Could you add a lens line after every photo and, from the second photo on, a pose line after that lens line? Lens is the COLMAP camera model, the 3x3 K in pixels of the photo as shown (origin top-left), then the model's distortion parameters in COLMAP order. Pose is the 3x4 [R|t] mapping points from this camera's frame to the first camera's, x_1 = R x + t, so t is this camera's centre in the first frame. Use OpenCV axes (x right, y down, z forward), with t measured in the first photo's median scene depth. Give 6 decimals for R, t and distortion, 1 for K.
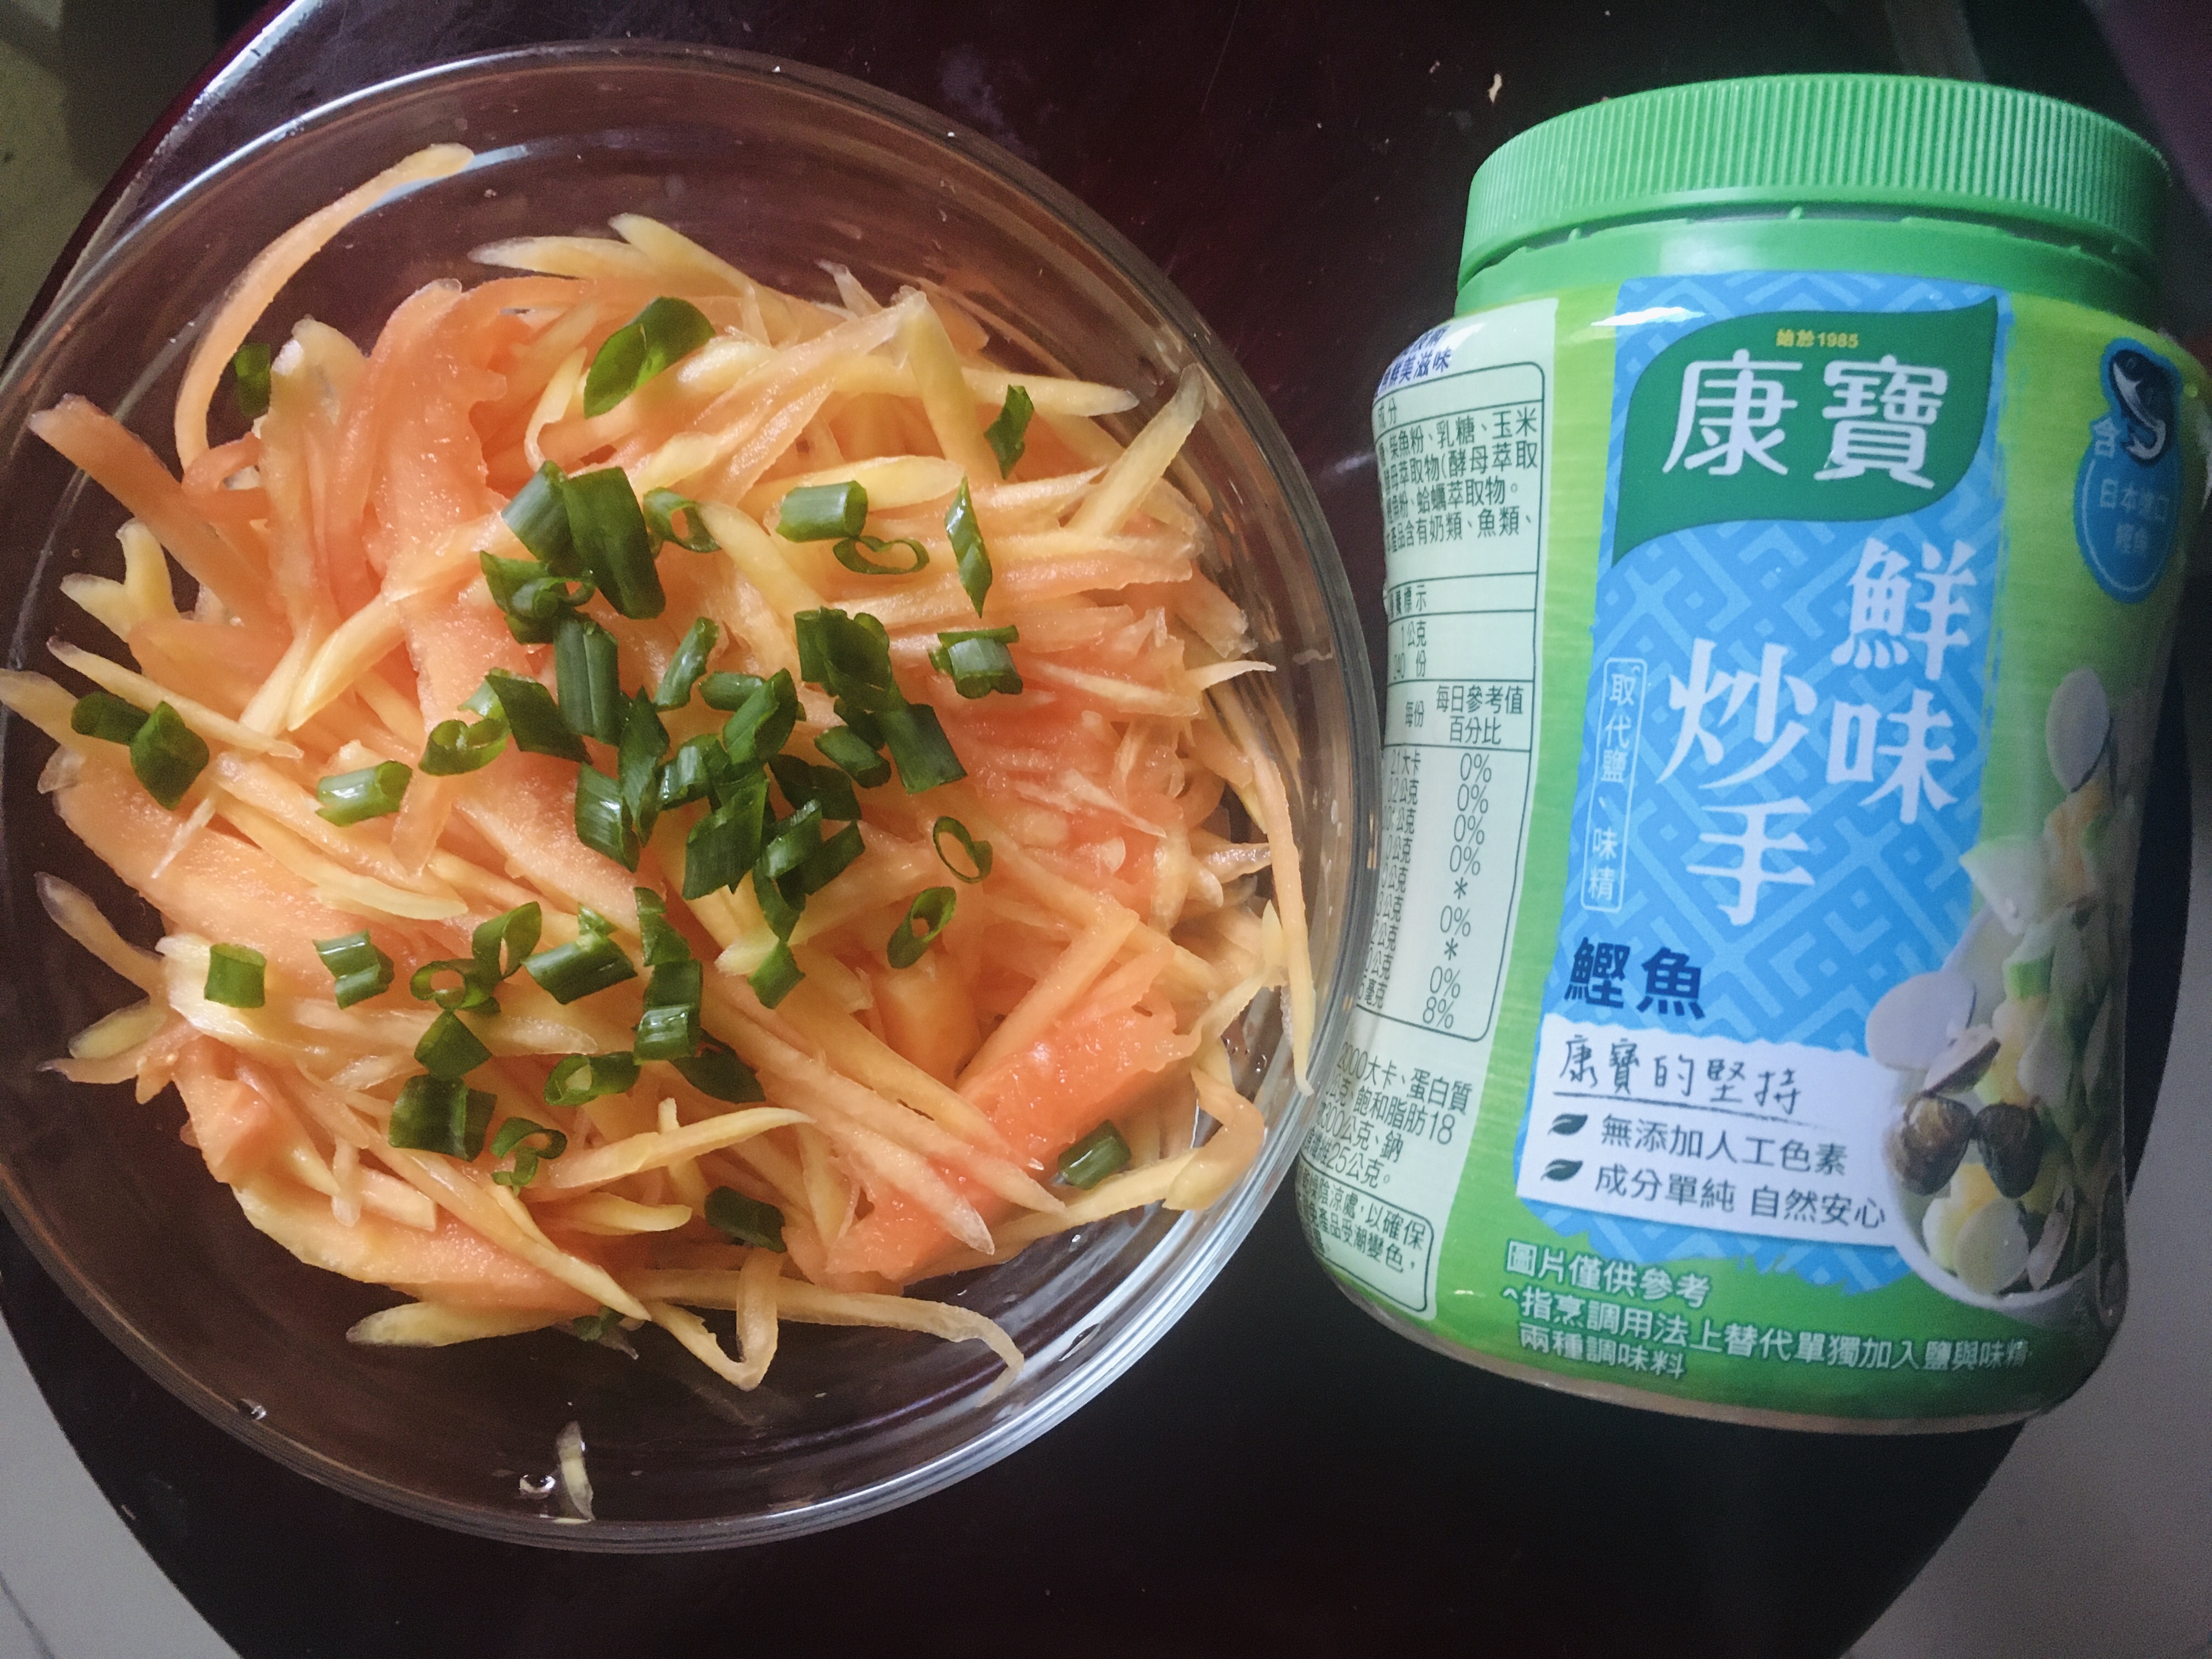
lens RADIAL K [[1915.5, 0, 1106.0], [0, 1915.5, 829.5], [0, 0, 1]] dist [0.065188, -0.106498]
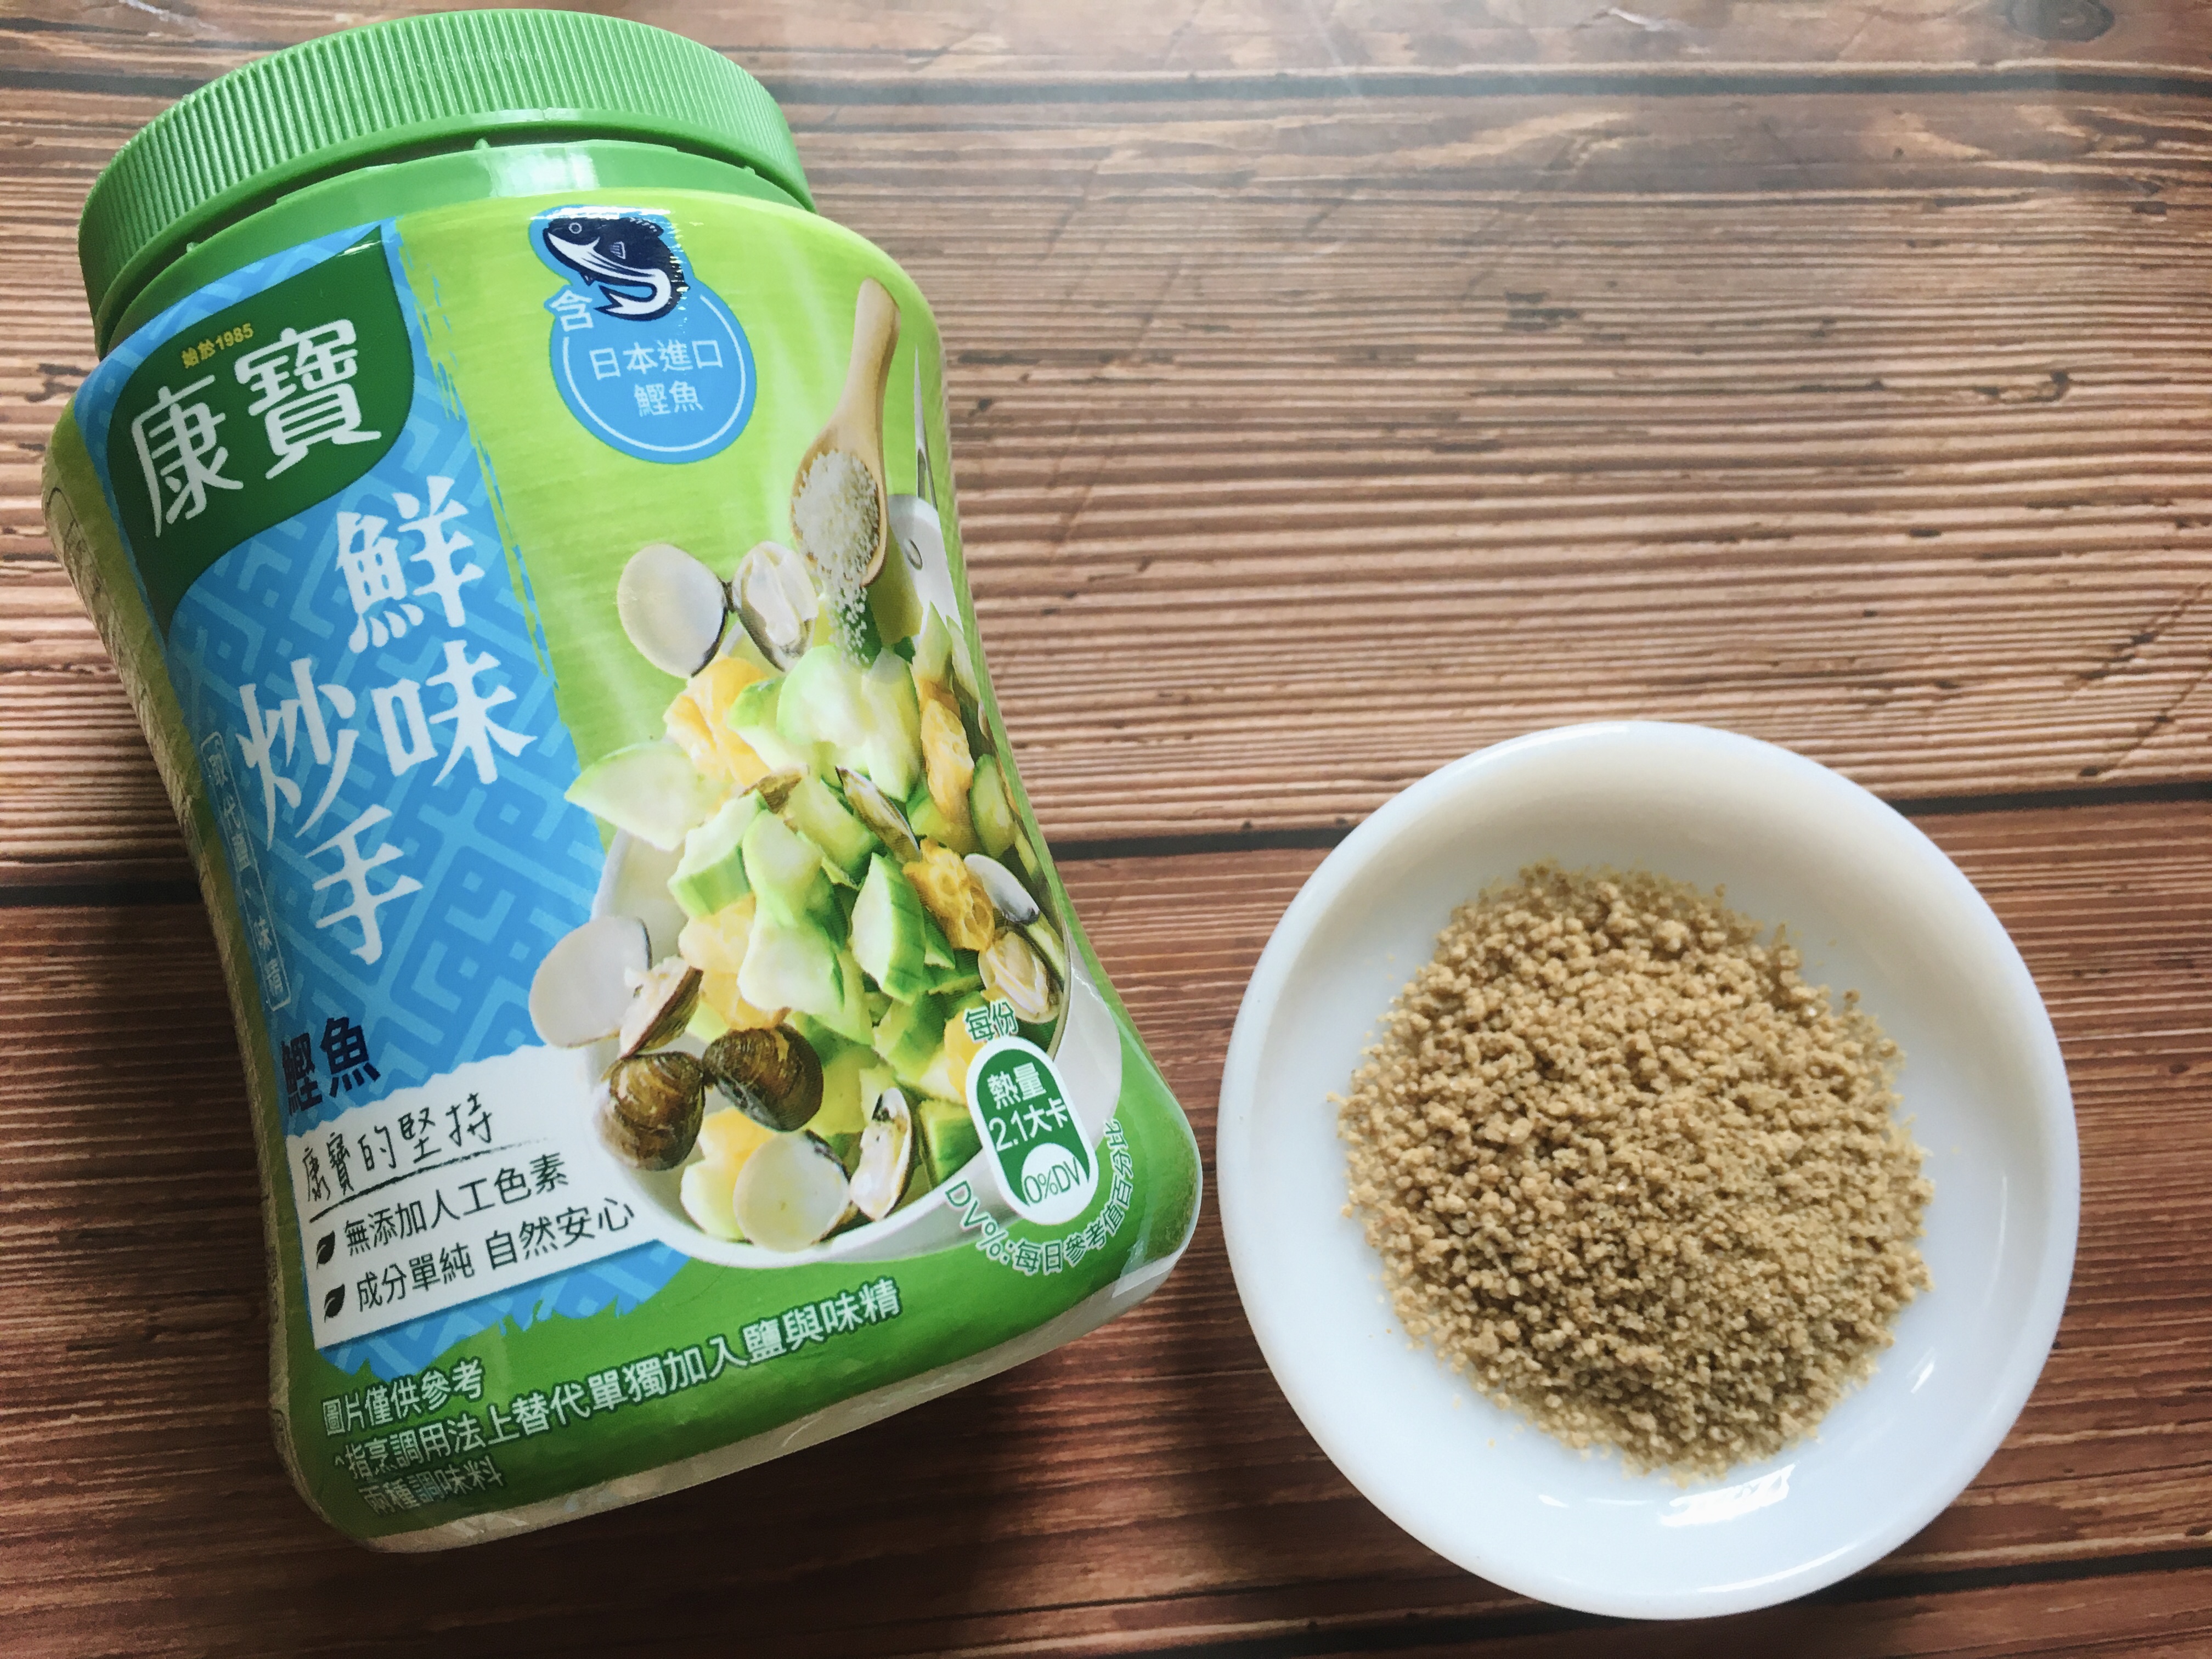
lens RADIAL K [[1945.5, 0, 1101.4], [0, 1945.5, 824.1], [0, 0, 1]] dist [0.062158, -0.106769]
pose [[0.916549, -0.395893, -0.056619, 0.709063], [0.383936, 0.910677, -0.152513, 0.255769], [0.111941, 0.118048, 0.986678, 0.149686]]
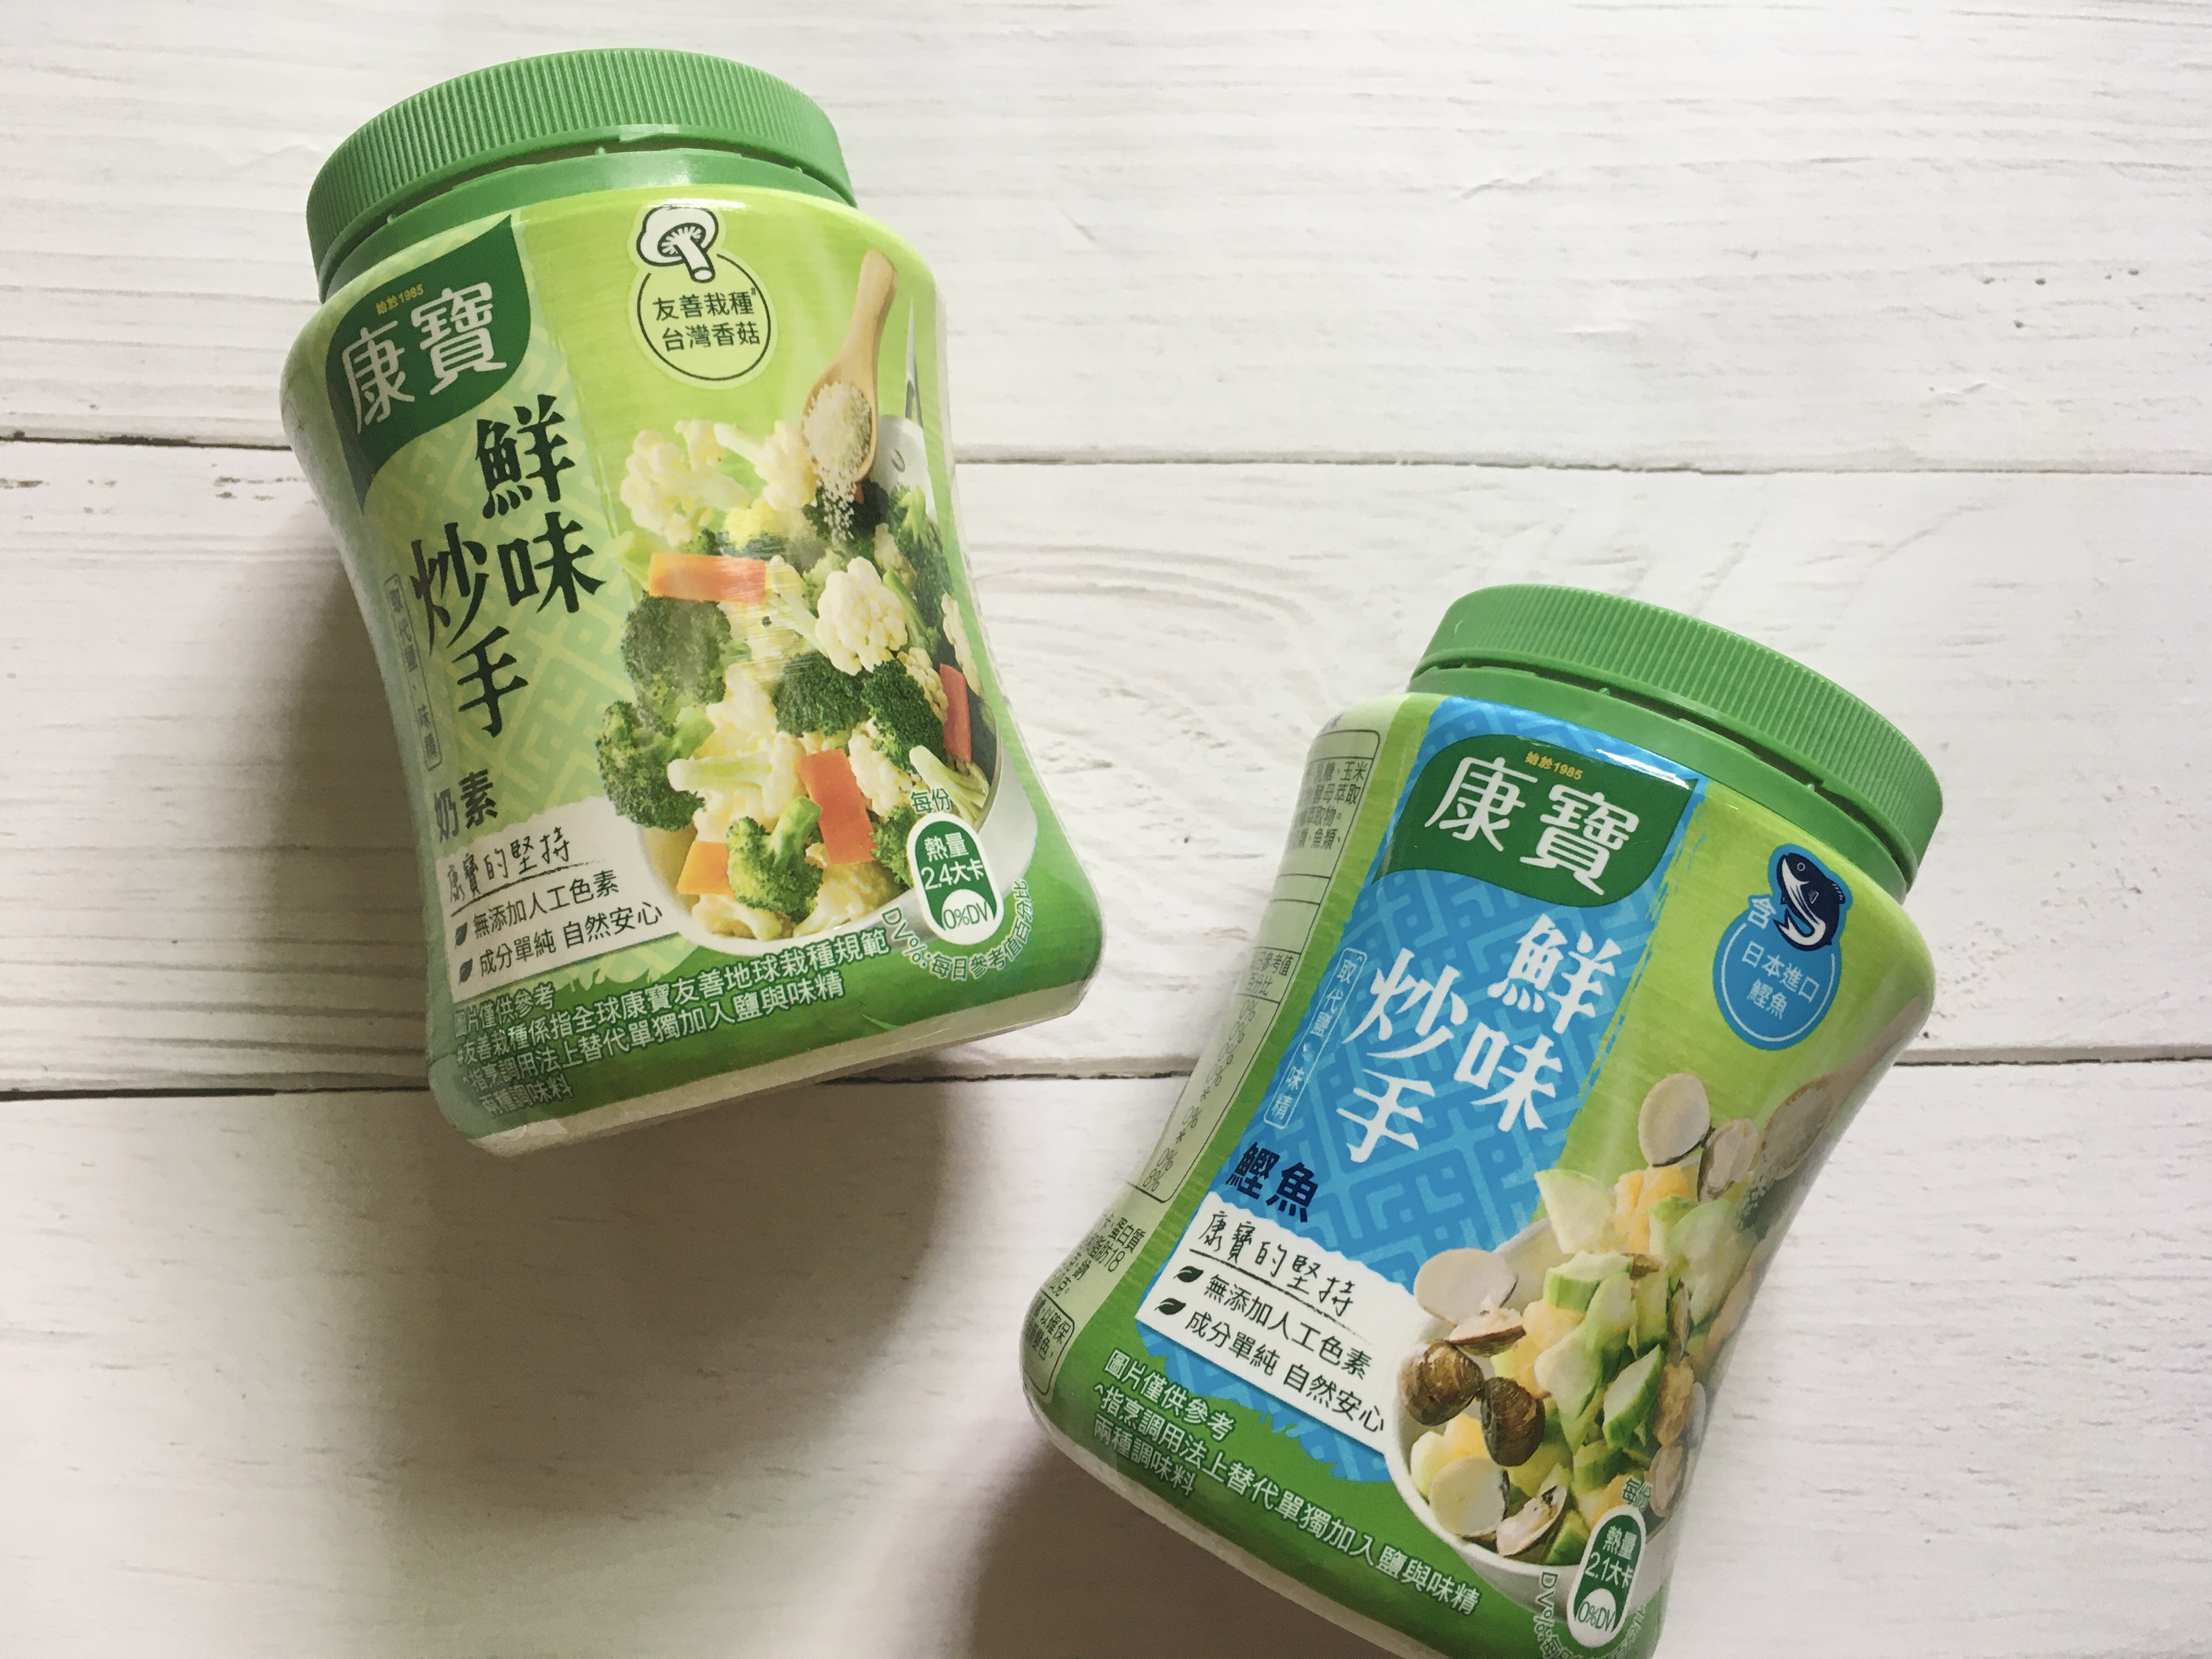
lens RADIAL K [[1915.5, 0, 1106.0], [0, 1915.5, 829.5], [0, 0, 1]] dist [0.065188, -0.106498]
pose [[0.914856, 0.319641, -0.246713, 0.422115], [-0.371606, 0.905523, -0.204788, 0.172869], [0.157946, 0.279031, 0.947203, -0.296830]]
